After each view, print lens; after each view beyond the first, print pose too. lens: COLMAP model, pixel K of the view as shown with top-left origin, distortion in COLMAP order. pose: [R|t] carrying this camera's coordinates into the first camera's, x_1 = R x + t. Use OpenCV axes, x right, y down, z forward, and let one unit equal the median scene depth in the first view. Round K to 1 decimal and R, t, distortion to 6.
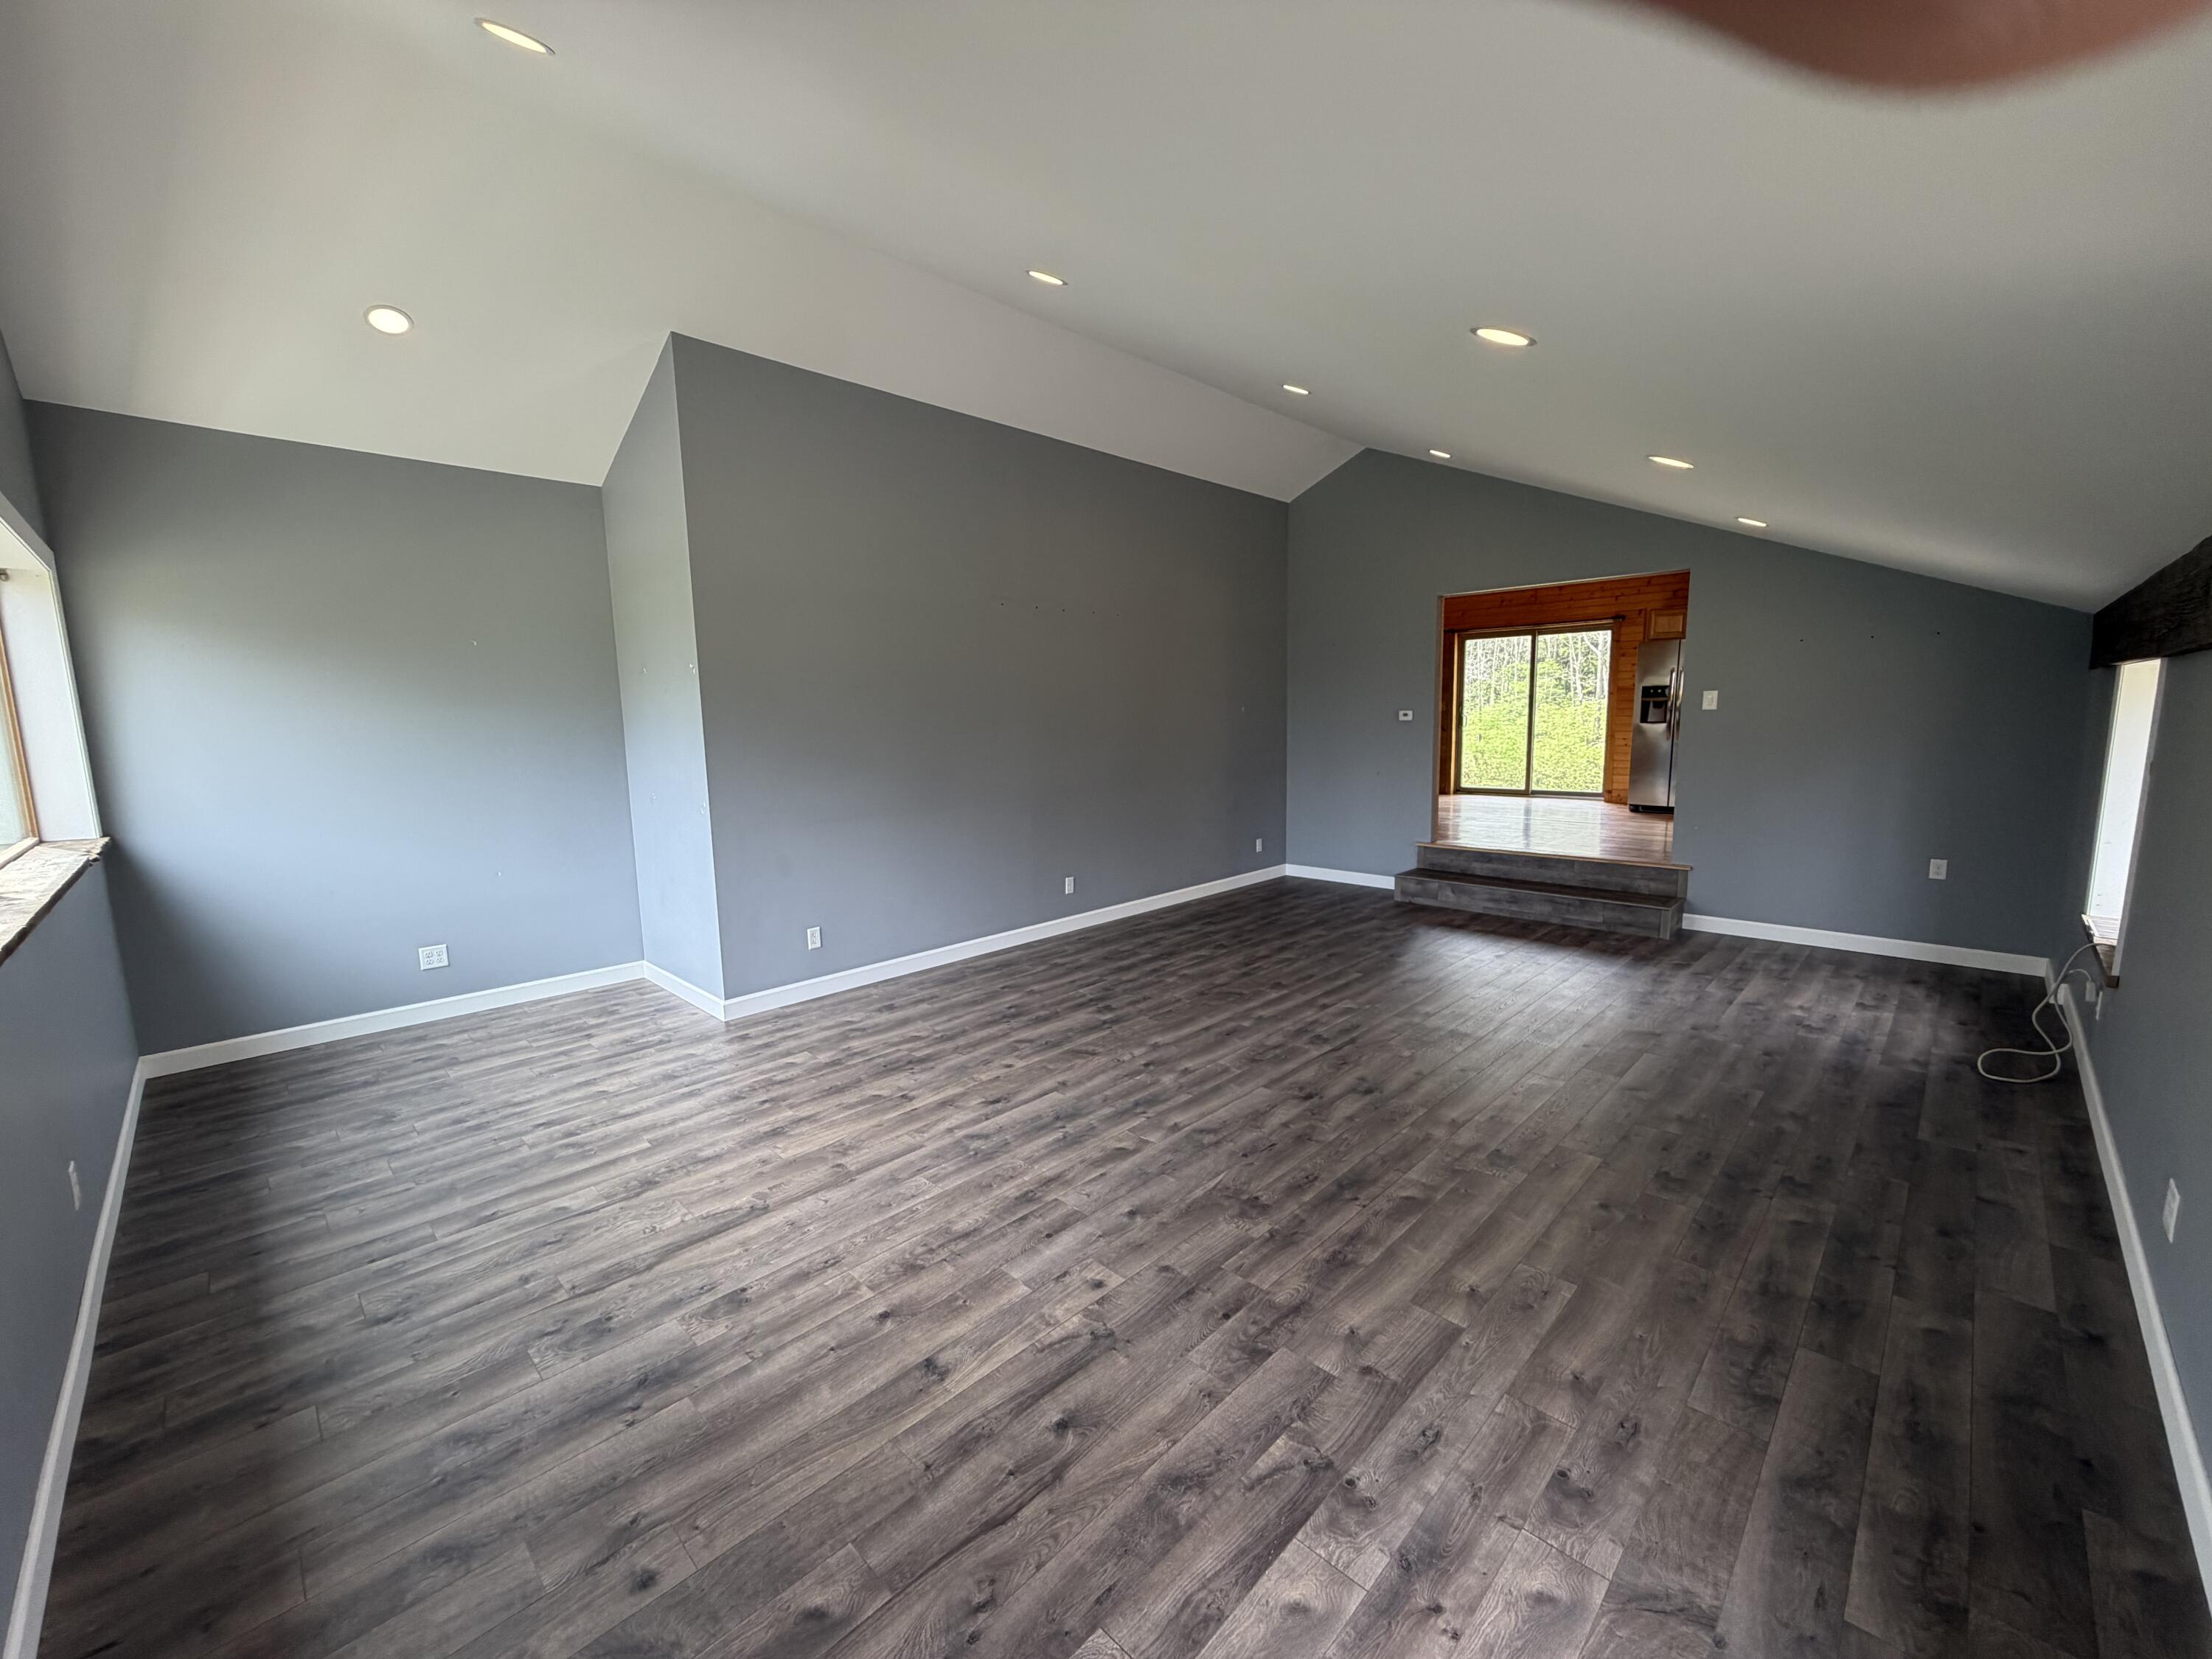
lens RADIAL K [[880.7, 0, 1098.0], [0, 880.7, 826.9], [0, 0, 1]] dist [-0.001223, 0.000296]
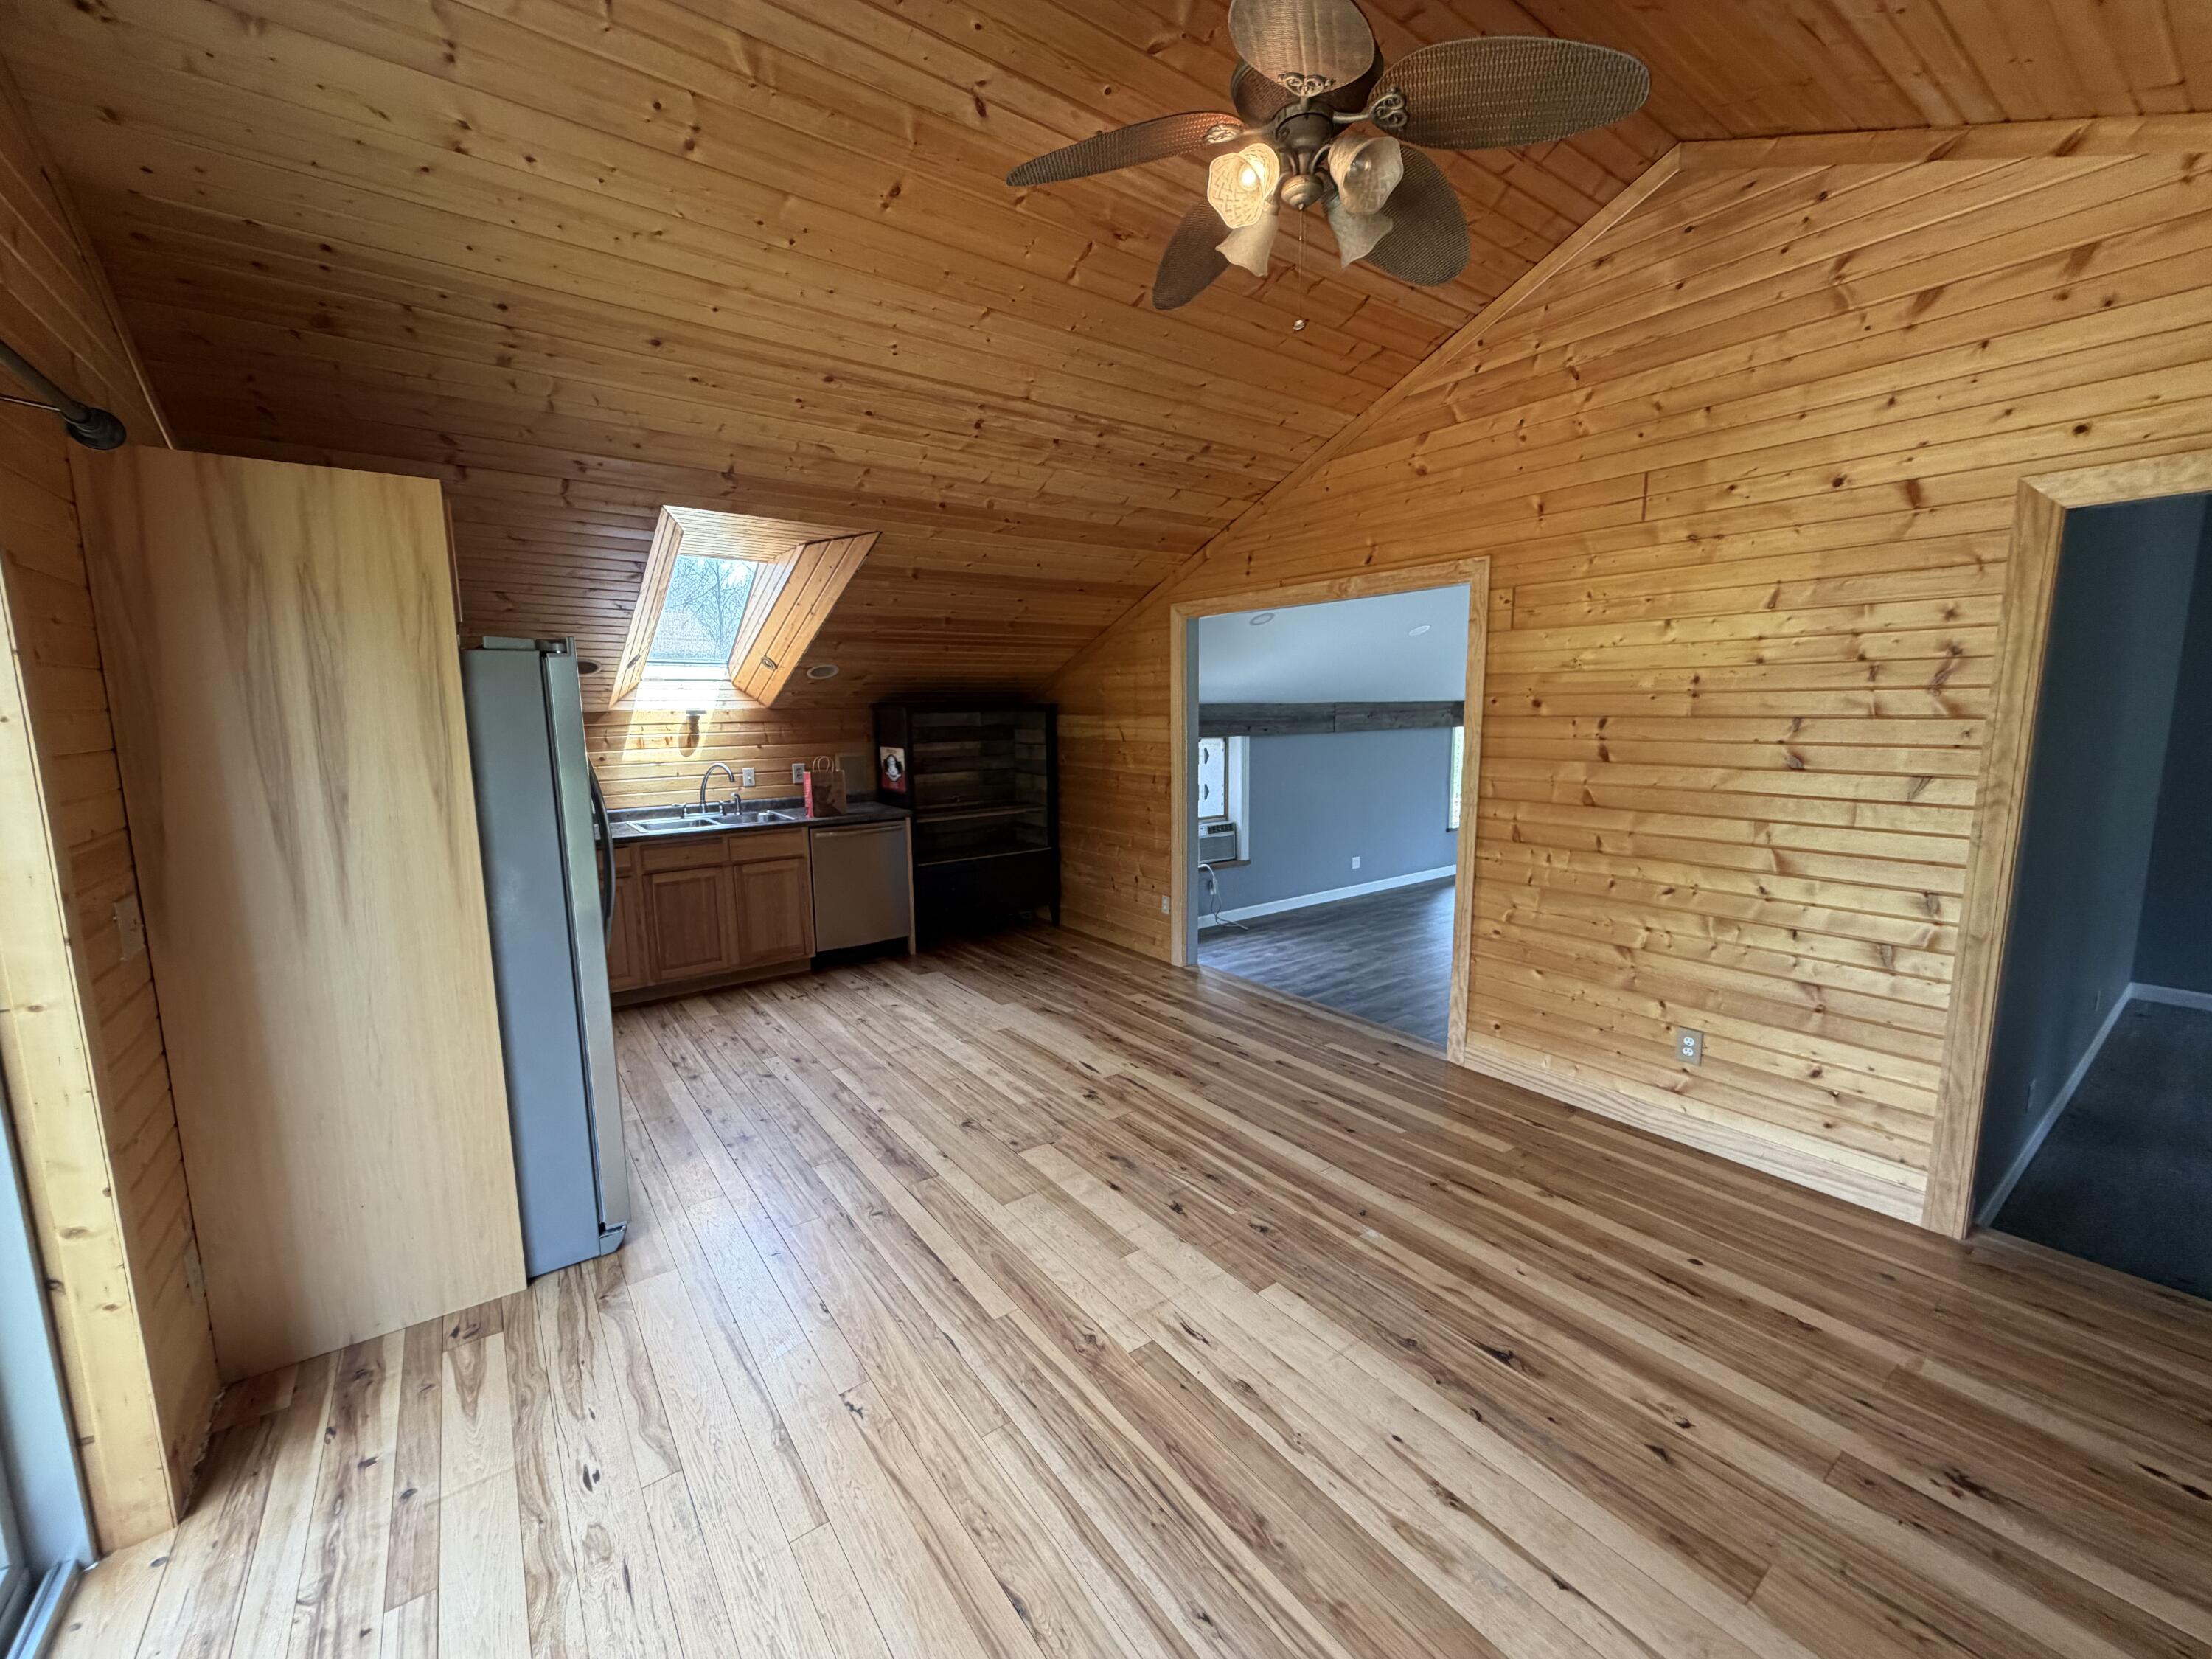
lens RADIAL K [[880.7, 0, 1104.7], [0, 880.7, 829.2], [0, 0, 1]] dist [-0.001223, 0.000296]
pose [[-0.988169, 0.013315, 0.152790, 1.326733], [0.053345, 0.963861, 0.261011, -0.678983], [-0.143793, 0.266074, -0.953168, 3.910891]]
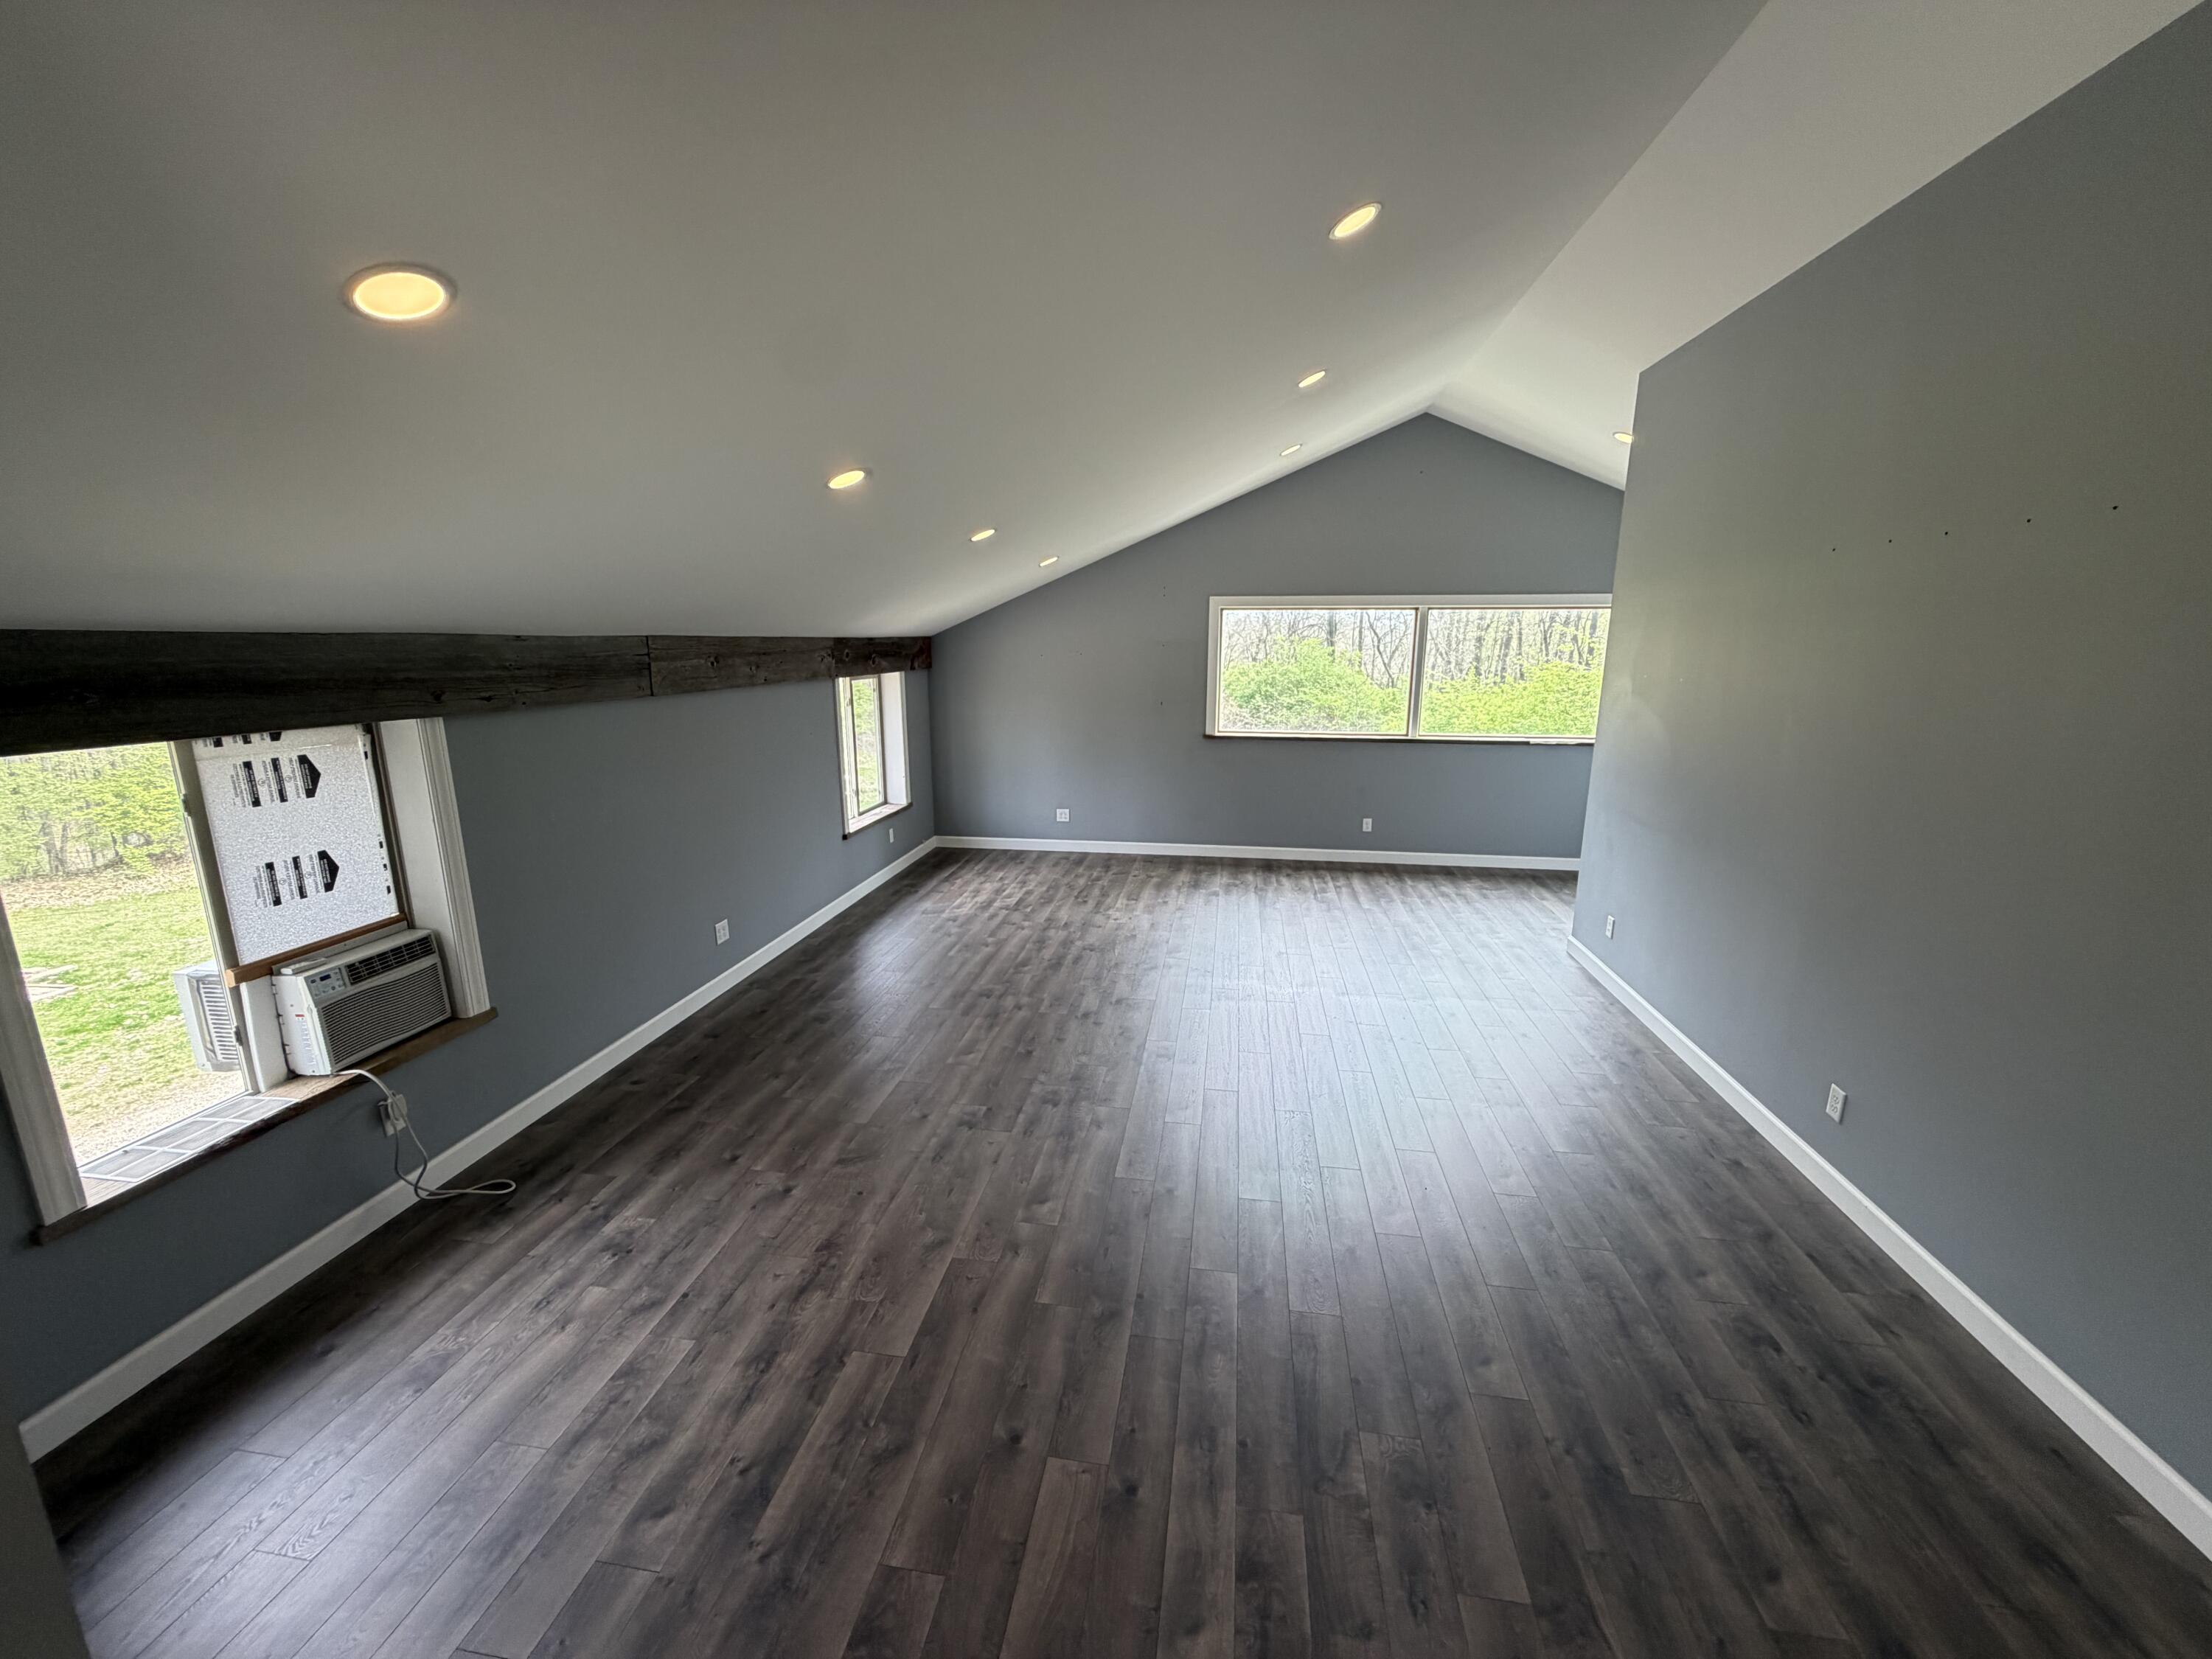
lens RADIAL K [[880.7, 0, 1102.1], [0, 880.7, 824.4], [0, 0, 1]] dist [-0.001223, 0.000296]
pose [[-0.805398, 0.140848, -0.575757, 1.286325], [-0.062898, 0.945564, 0.319300, -0.490432], [0.589388, 0.293378, -0.752696, 2.468380]]
